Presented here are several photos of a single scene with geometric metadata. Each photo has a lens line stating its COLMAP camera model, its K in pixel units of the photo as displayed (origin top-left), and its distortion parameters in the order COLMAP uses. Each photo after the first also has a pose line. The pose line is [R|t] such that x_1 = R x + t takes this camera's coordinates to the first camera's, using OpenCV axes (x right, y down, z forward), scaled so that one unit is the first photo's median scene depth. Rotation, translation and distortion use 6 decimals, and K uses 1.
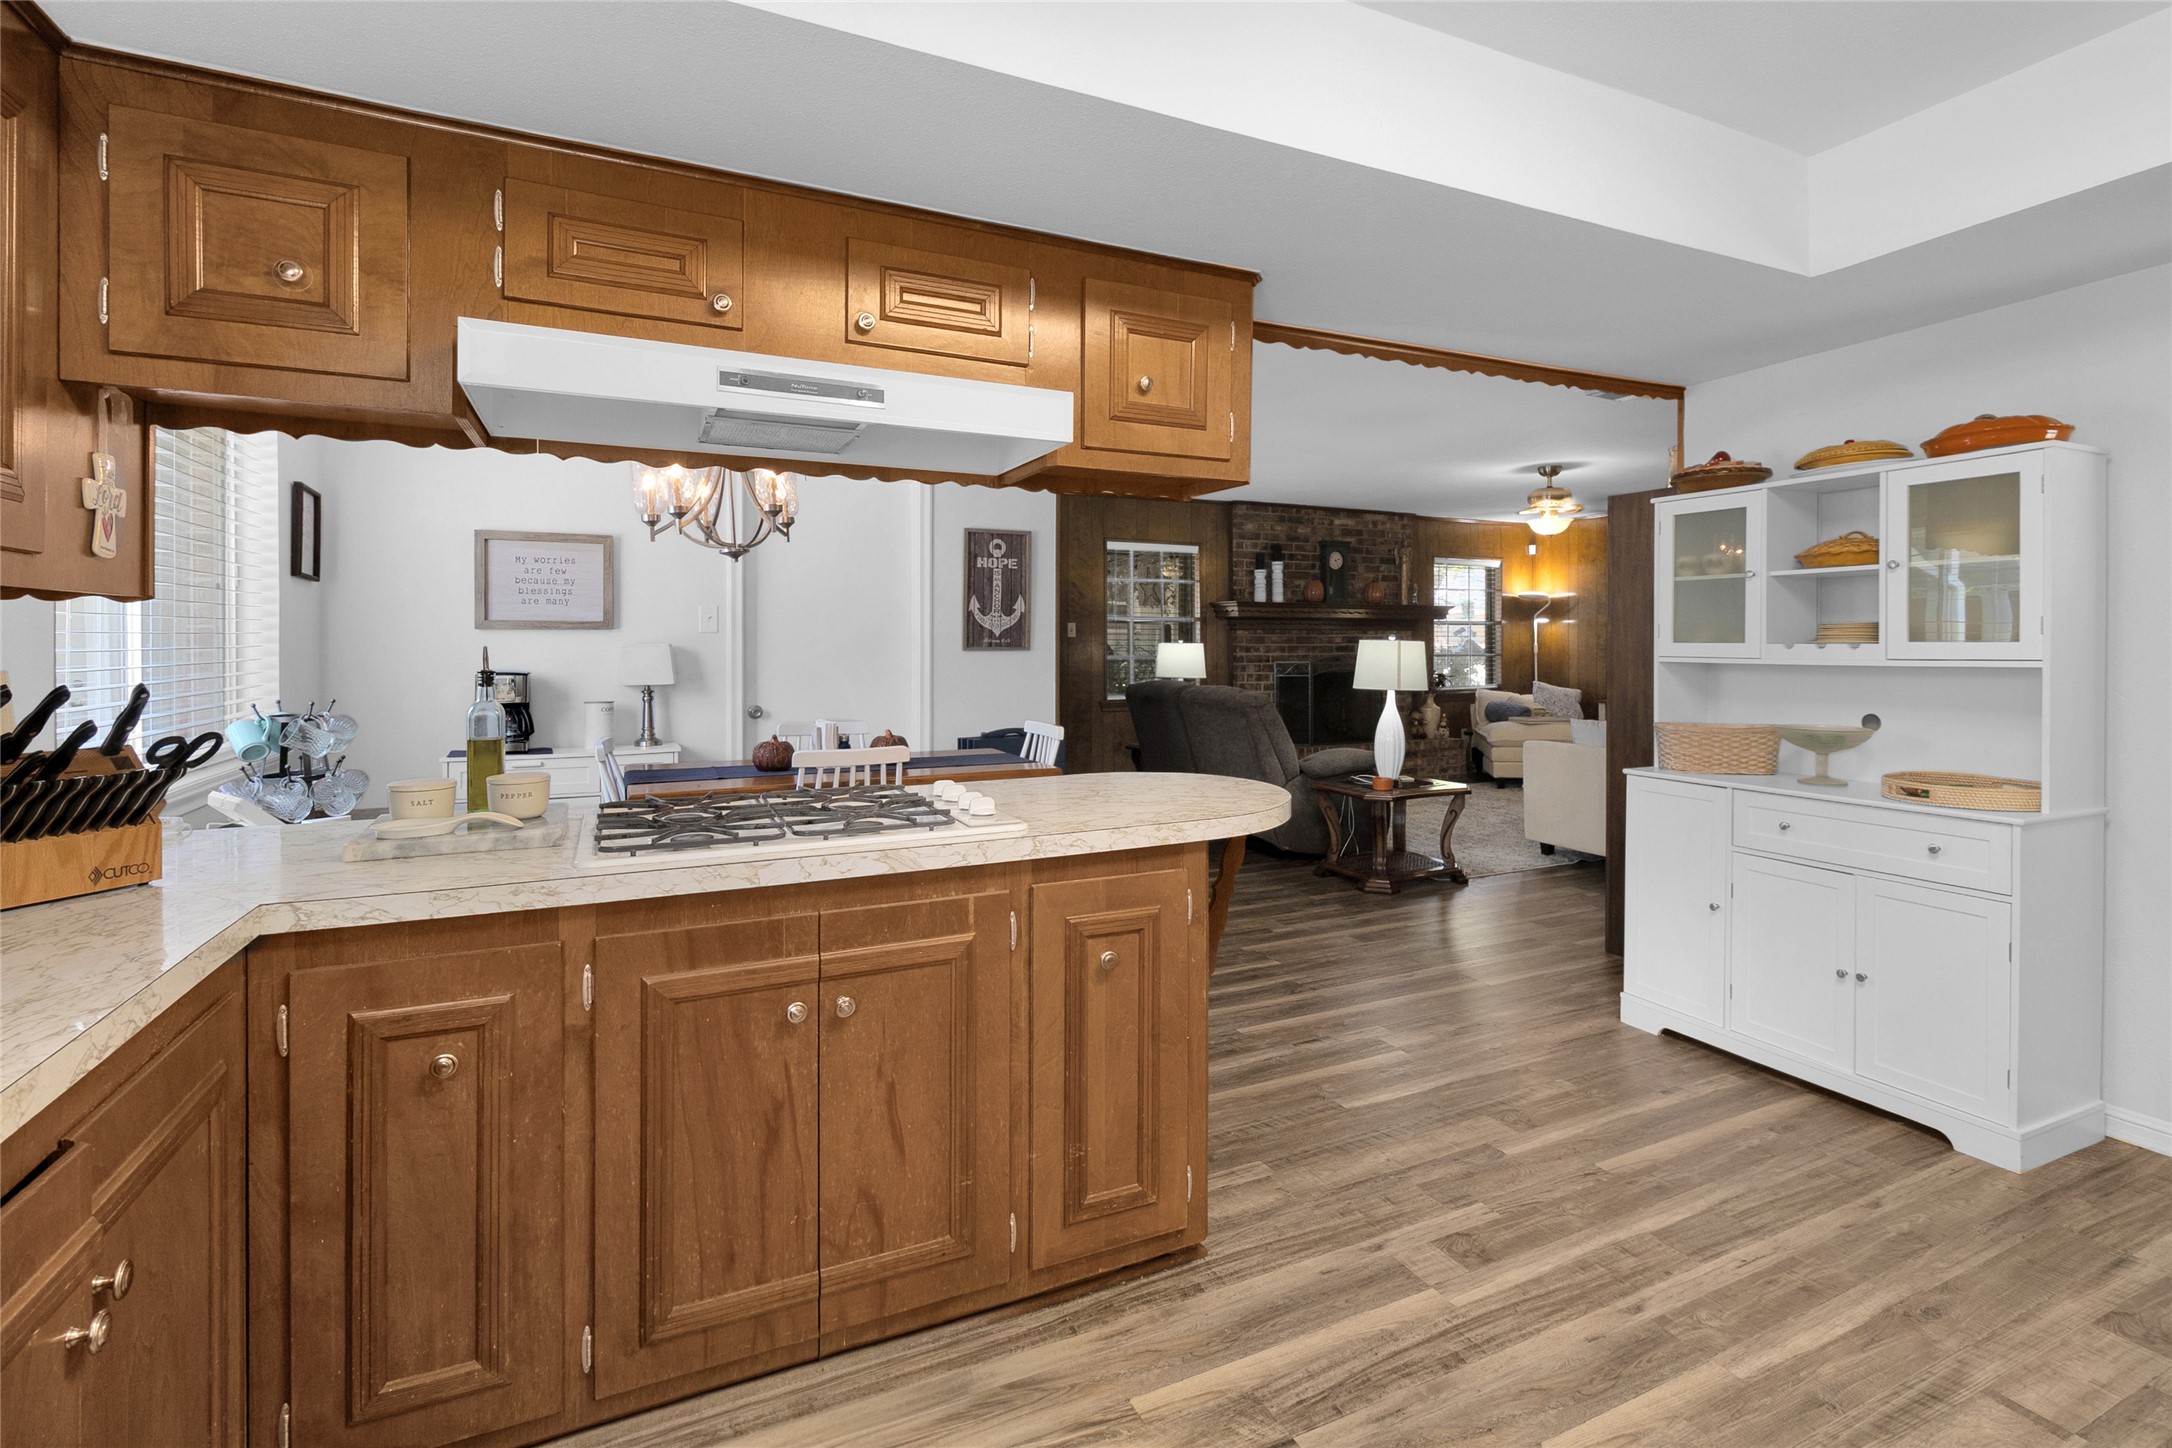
lens RADIAL K [[1014.8, 0, 1104.3], [0, 1014.8, 644.7], [0, 0, 1]] dist [0.004809, -0.001755]
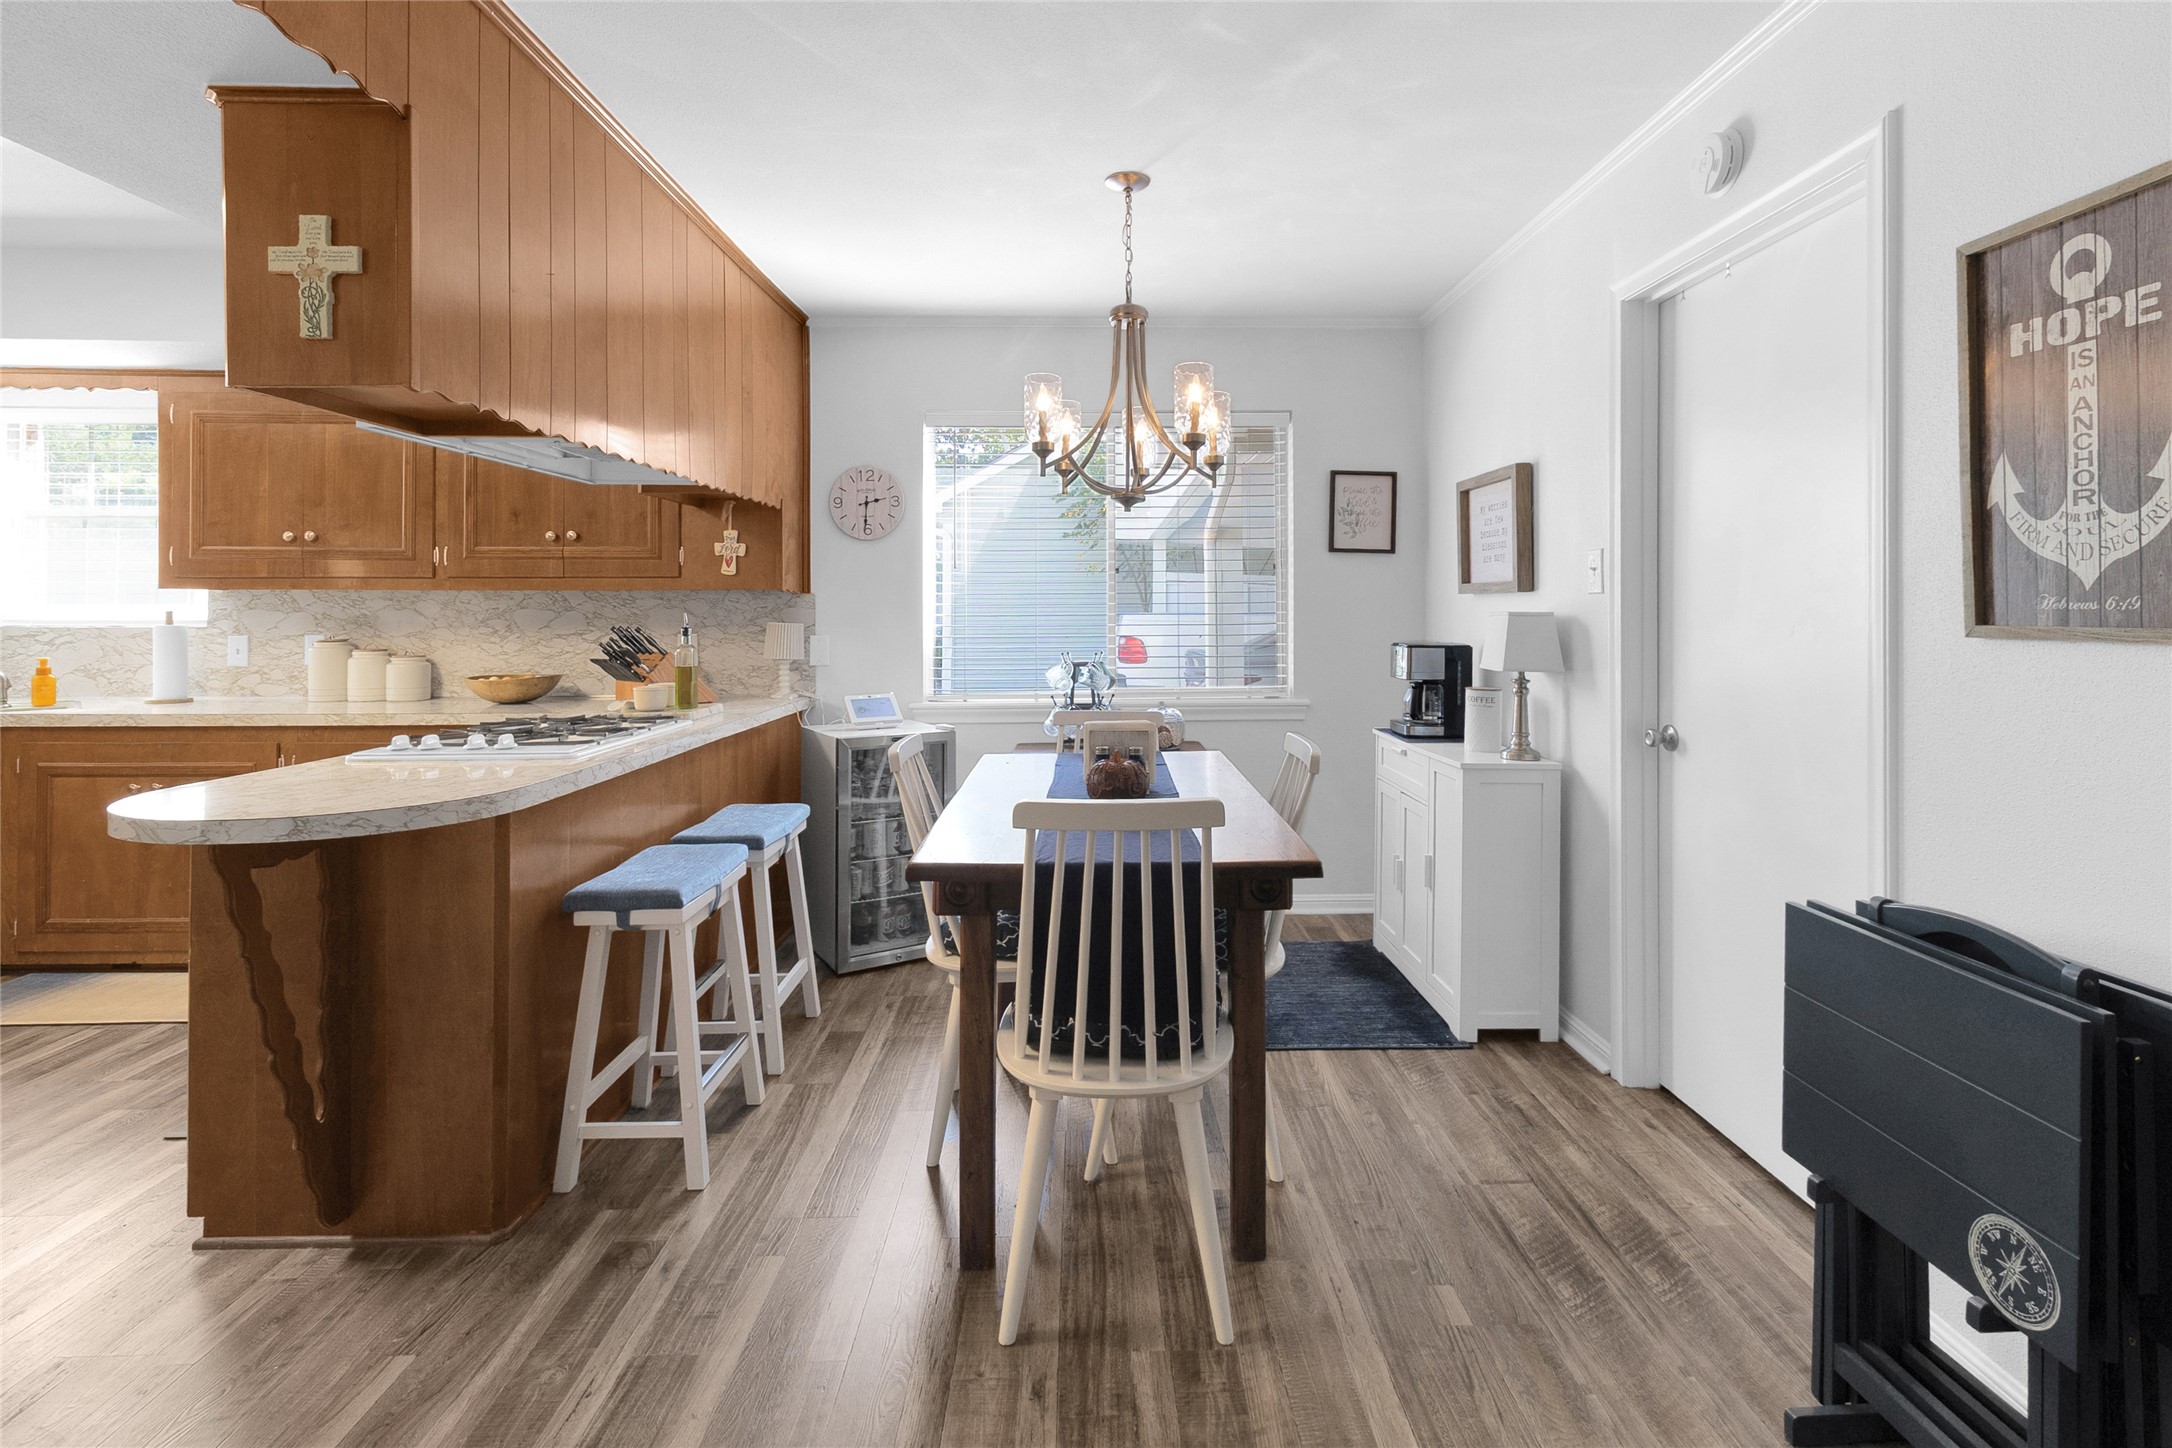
lens RADIAL K [[1014.8, 0, 1125.2], [0, 1014.8, 602.4], [0, 0, 1]] dist [0.004809, -0.001755]
pose [[-0.409213, -0.003453, -0.912432, 0.608875], [0.001065, 0.999990, -0.004262, -0.008320], [0.912438, -0.002715, -0.409205, 2.108381]]
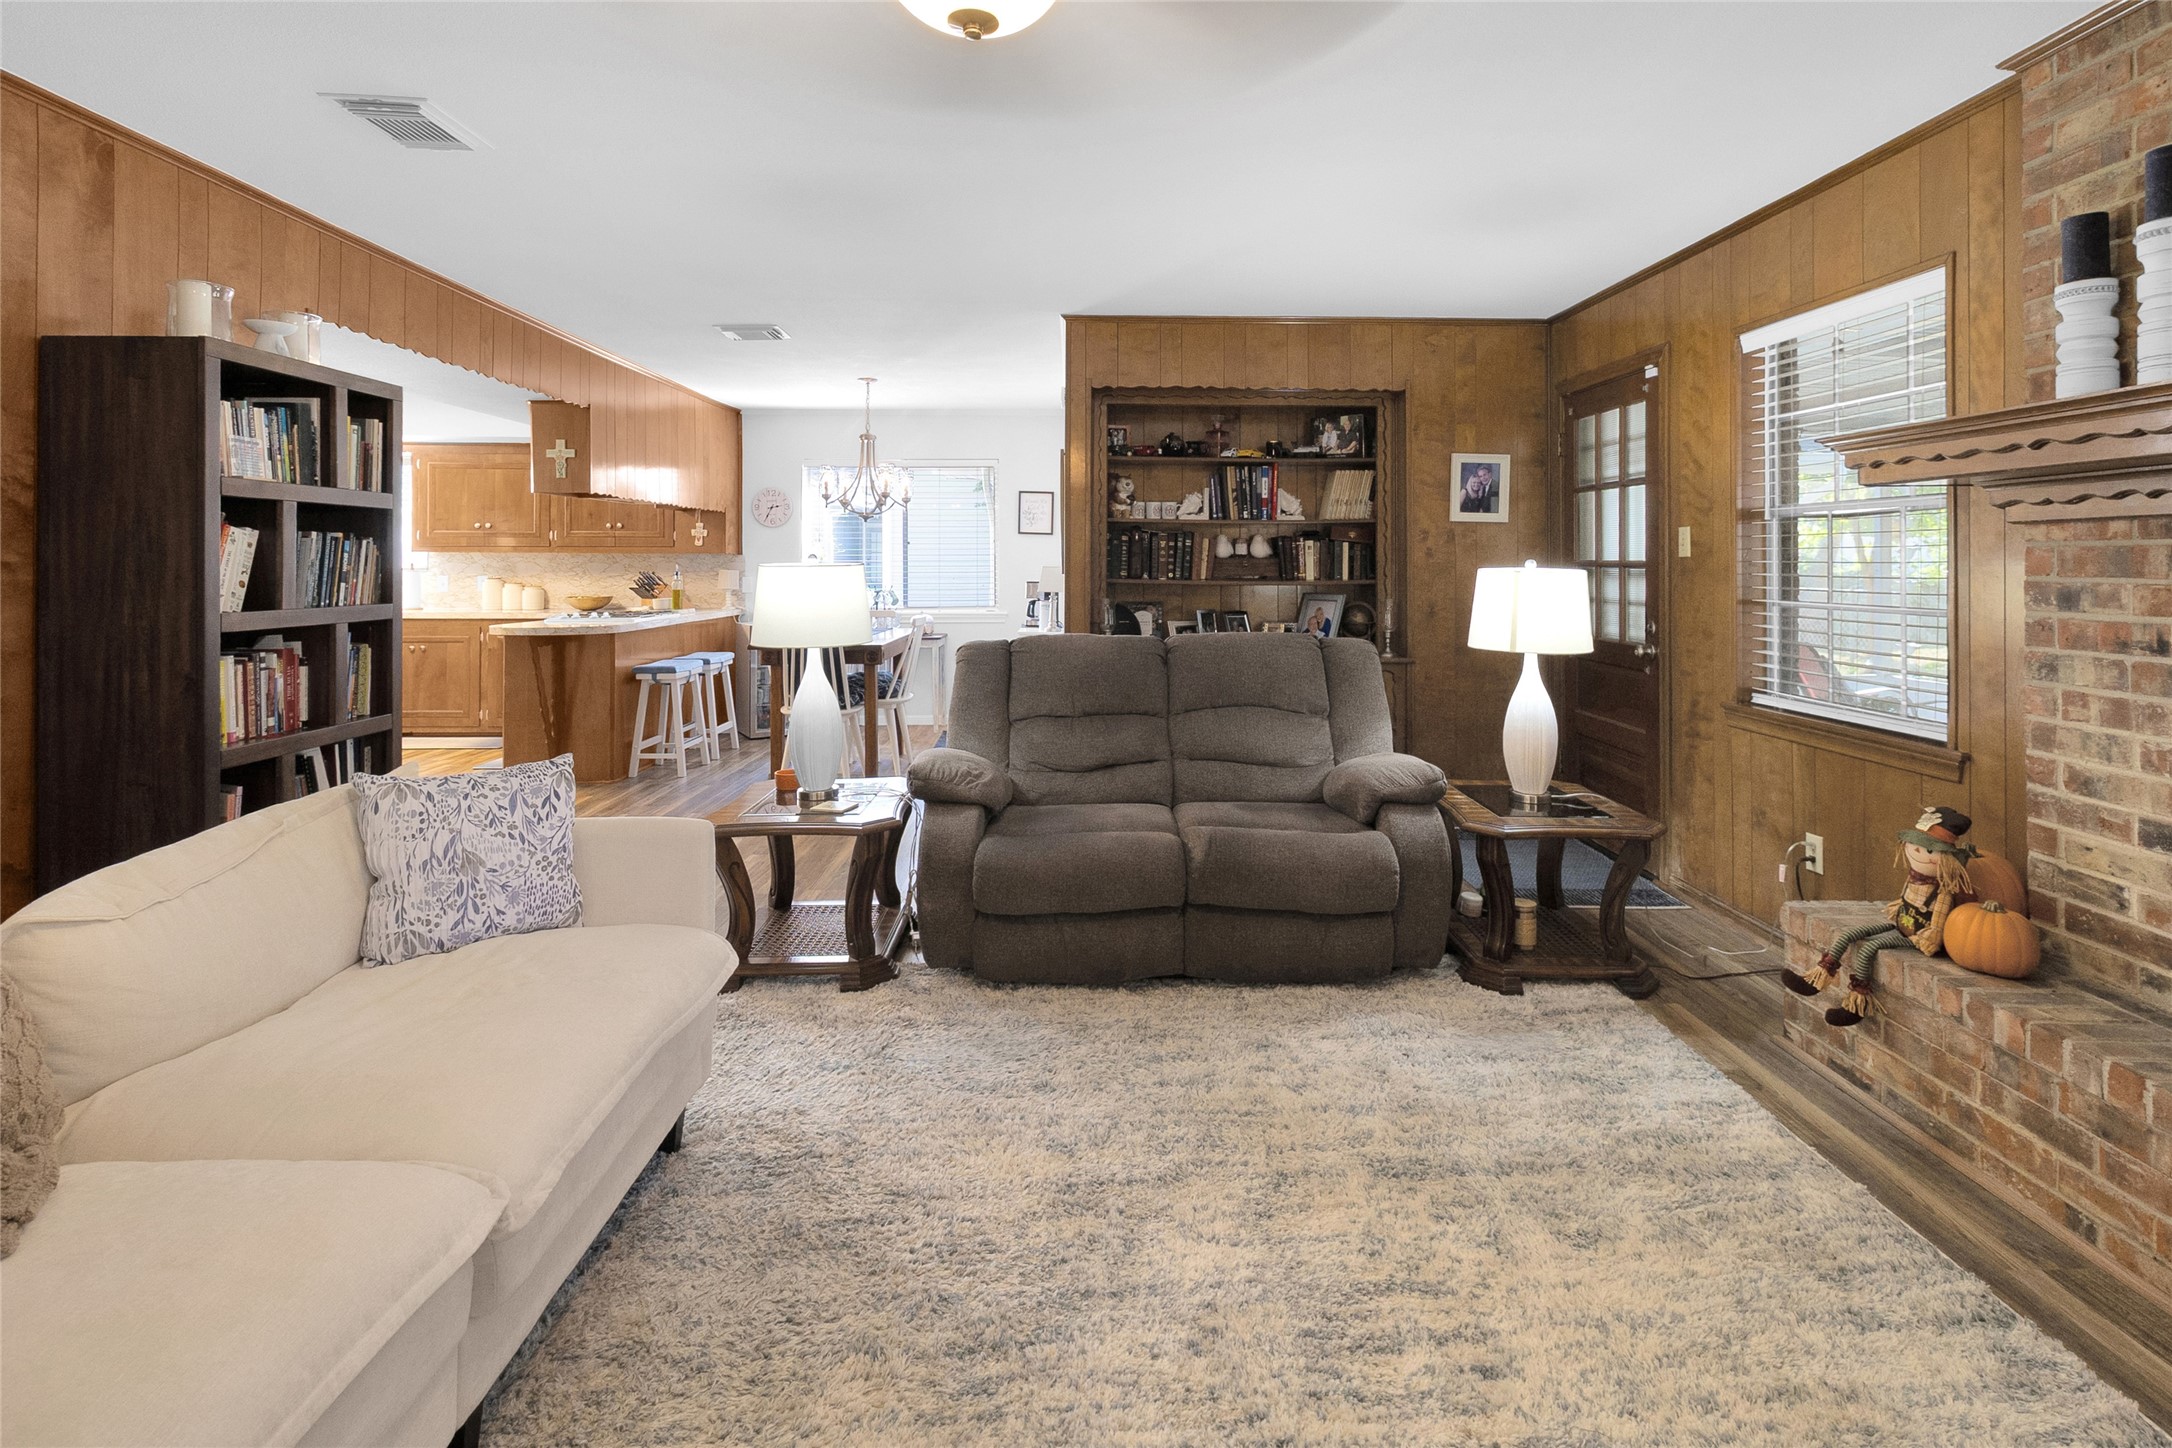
lens RADIAL K [[1014.8, 0, 1127.2], [0, 1014.8, 562.6], [0, 0, 1]] dist [0.004809, -0.001755]
pose [[-0.399618, 0.001118, -0.916681, 1.891903], [-0.002176, 0.999995, 0.002168, -0.016753], [0.916679, 0.002861, -0.399614, 3.501601]]
